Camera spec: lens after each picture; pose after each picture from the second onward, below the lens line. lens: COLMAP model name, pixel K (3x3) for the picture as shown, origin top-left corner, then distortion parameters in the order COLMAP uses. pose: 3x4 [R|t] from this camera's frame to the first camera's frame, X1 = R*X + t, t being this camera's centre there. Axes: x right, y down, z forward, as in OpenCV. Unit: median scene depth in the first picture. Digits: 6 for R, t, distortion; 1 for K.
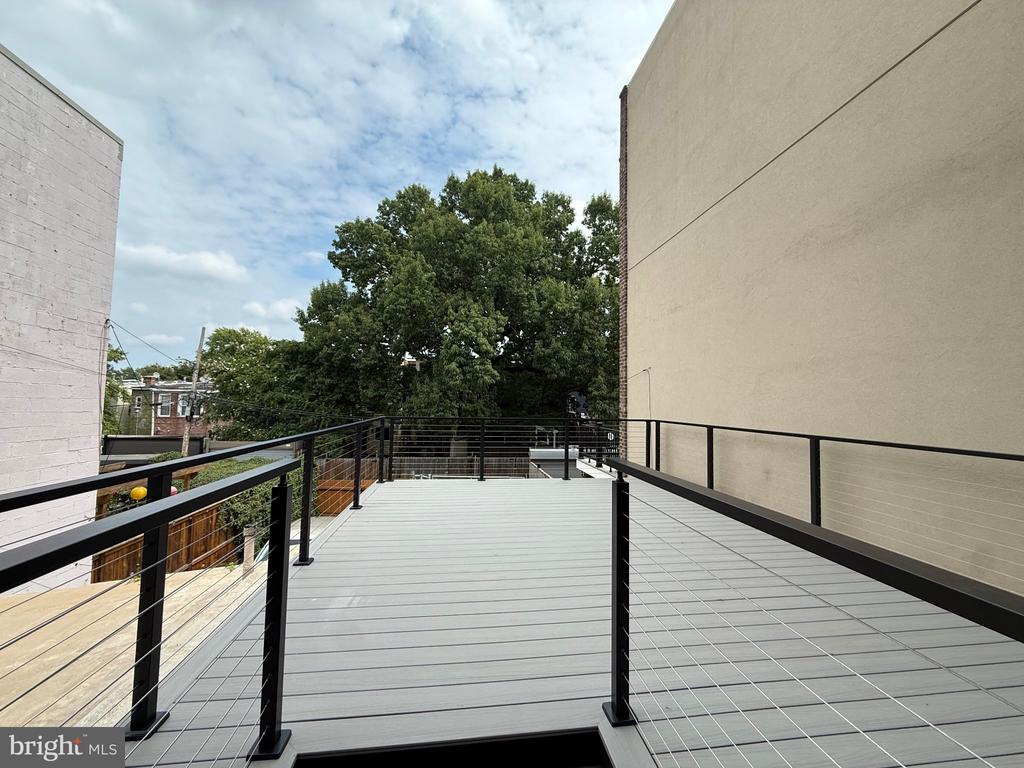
lens RADIAL K [[407.6, 0, 513.2], [0, 407.6, 379.6], [0, 0, 1]] dist [-0.001274, 0.000660]
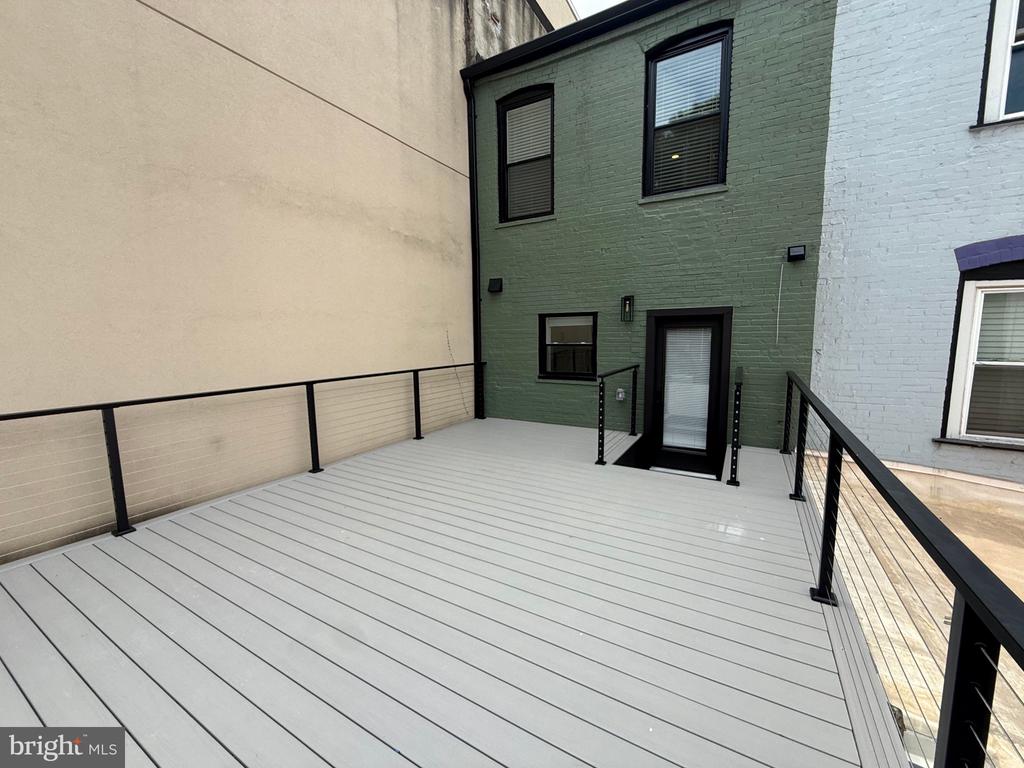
lens RADIAL K [[407.6, 0, 511.6], [0, 407.6, 384.9], [0, 0, 1]] dist [-0.001274, 0.000660]
pose [[-0.801317, -0.065179, 0.594679, -0.383224], [-0.015728, 0.995999, 0.087972, 0.040862], [-0.598033, 0.061140, -0.799136, 1.537775]]
